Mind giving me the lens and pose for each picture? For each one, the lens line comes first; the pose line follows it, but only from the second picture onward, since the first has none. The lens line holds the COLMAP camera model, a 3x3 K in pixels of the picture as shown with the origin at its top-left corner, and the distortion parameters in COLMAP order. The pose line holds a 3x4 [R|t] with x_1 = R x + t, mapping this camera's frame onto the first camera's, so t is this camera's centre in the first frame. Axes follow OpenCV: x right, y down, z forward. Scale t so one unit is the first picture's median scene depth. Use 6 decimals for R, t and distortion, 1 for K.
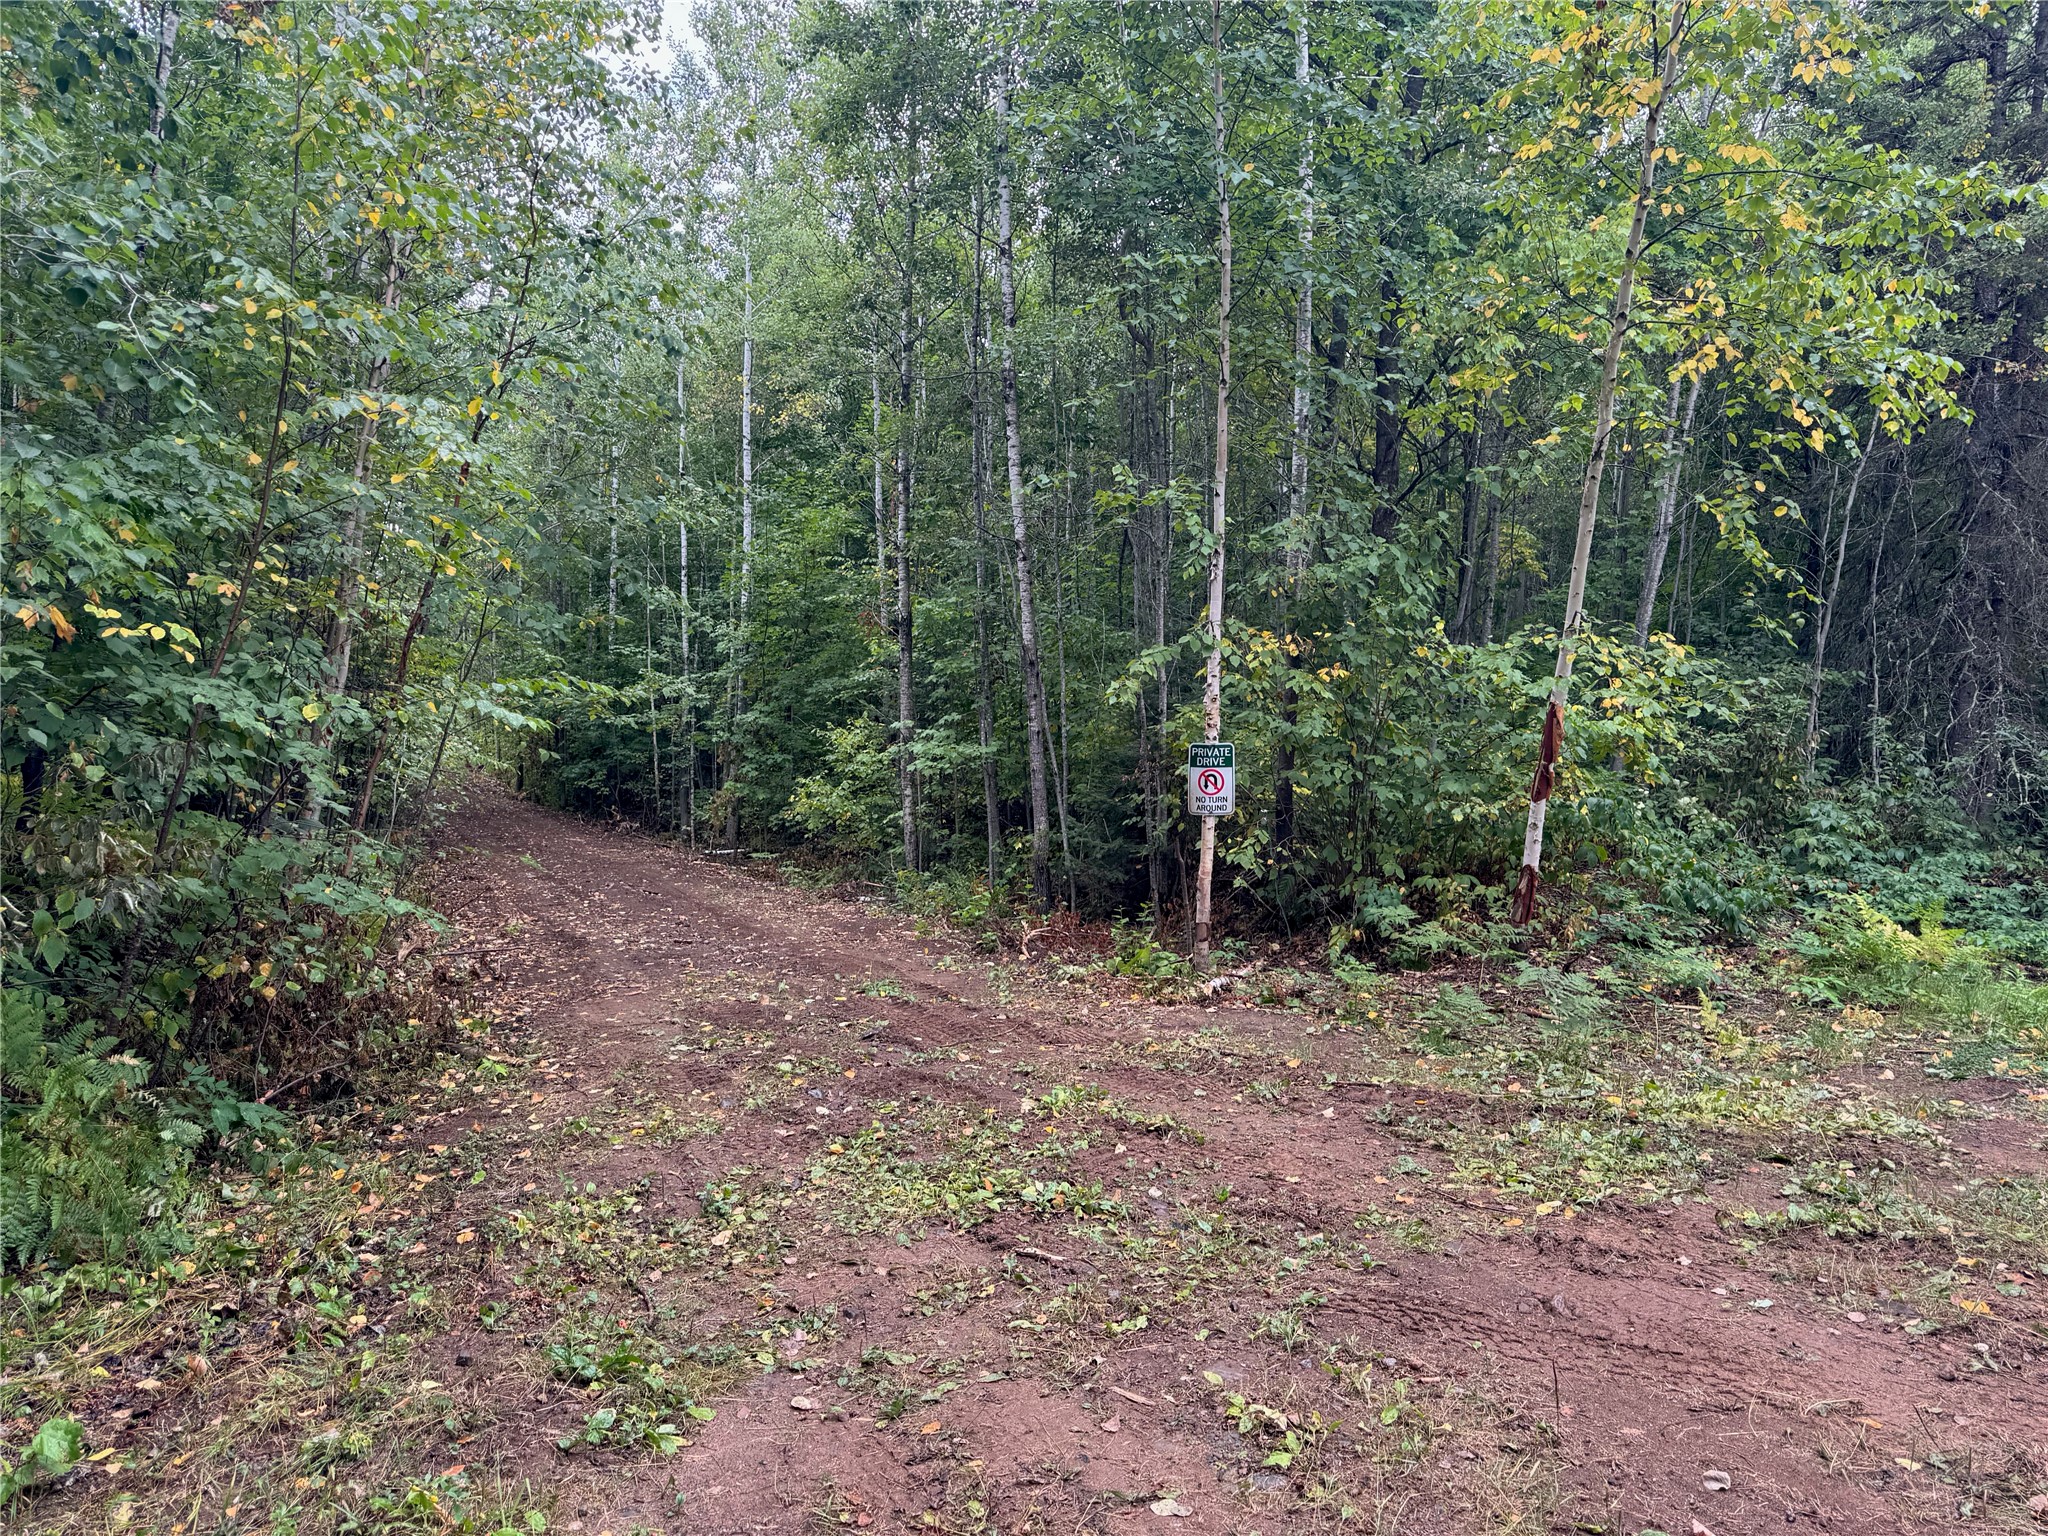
lens RADIAL K [[1410.1, 0, 1024.0], [0, 1410.1, 768.0], [0, 0, 1]] dist [-0.002819, -0.022633]
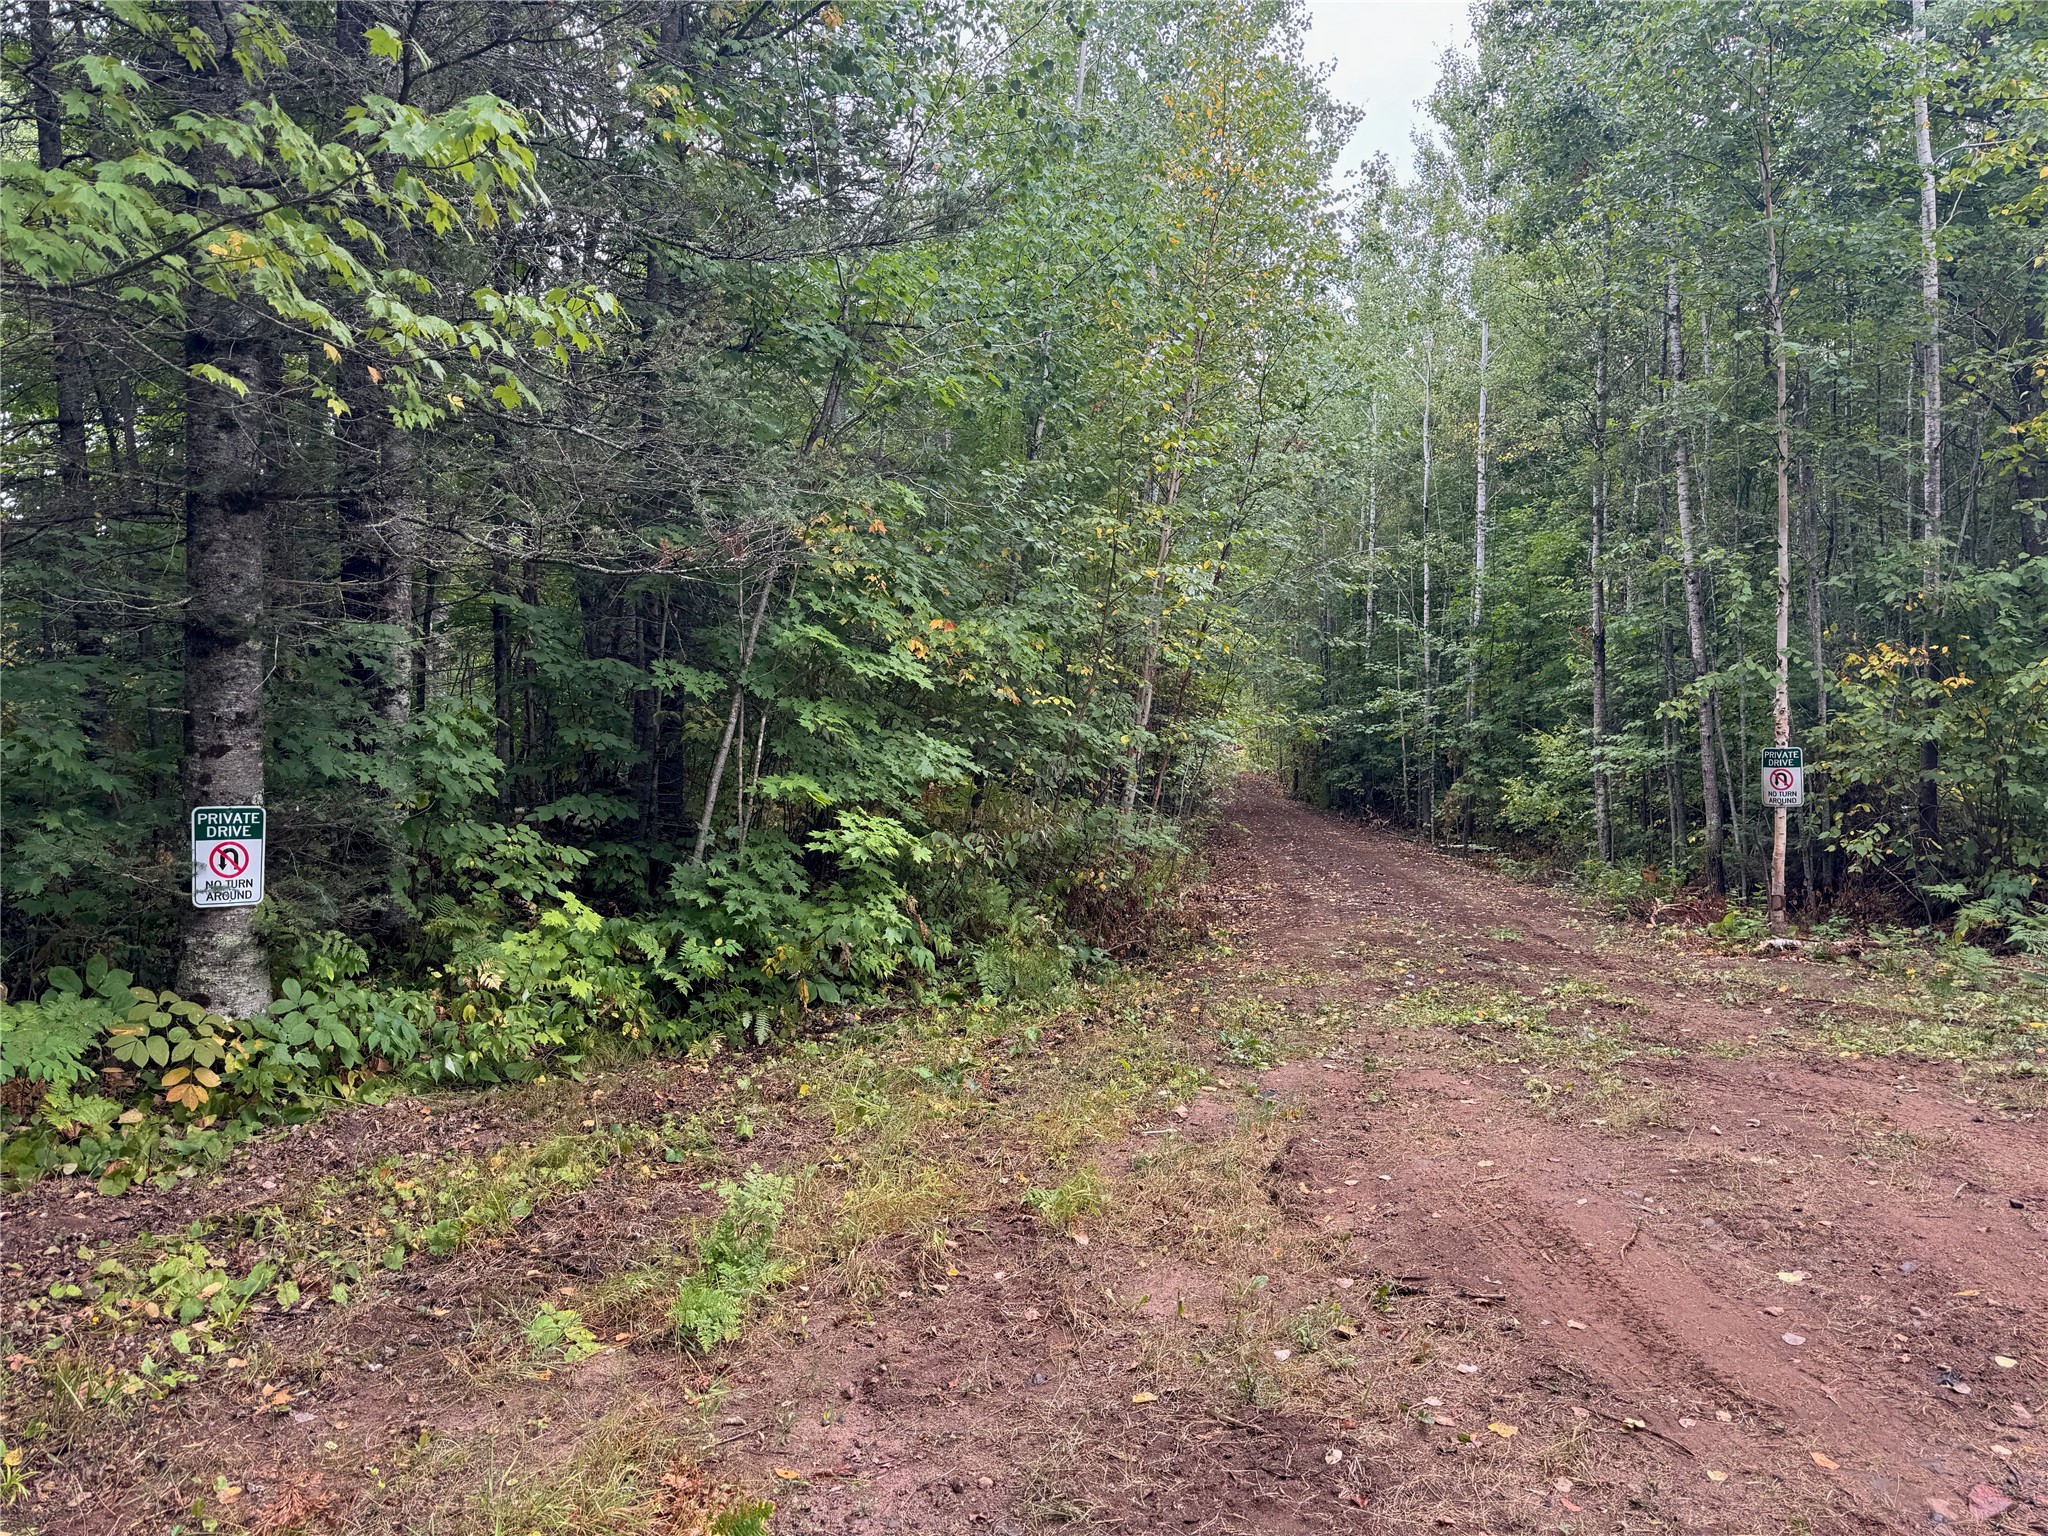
lens RADIAL K [[1430.3, 0, 1022.2], [0, 1430.3, 758.8], [0, 0, 1]] dist [-0.240582, -0.000959]
pose [[0.855709, -0.006852, -0.517412, 0.177919], [0.001753, 0.999945, -0.010343, 0.003176], [0.517455, 0.007943, 0.855674, -0.345715]]
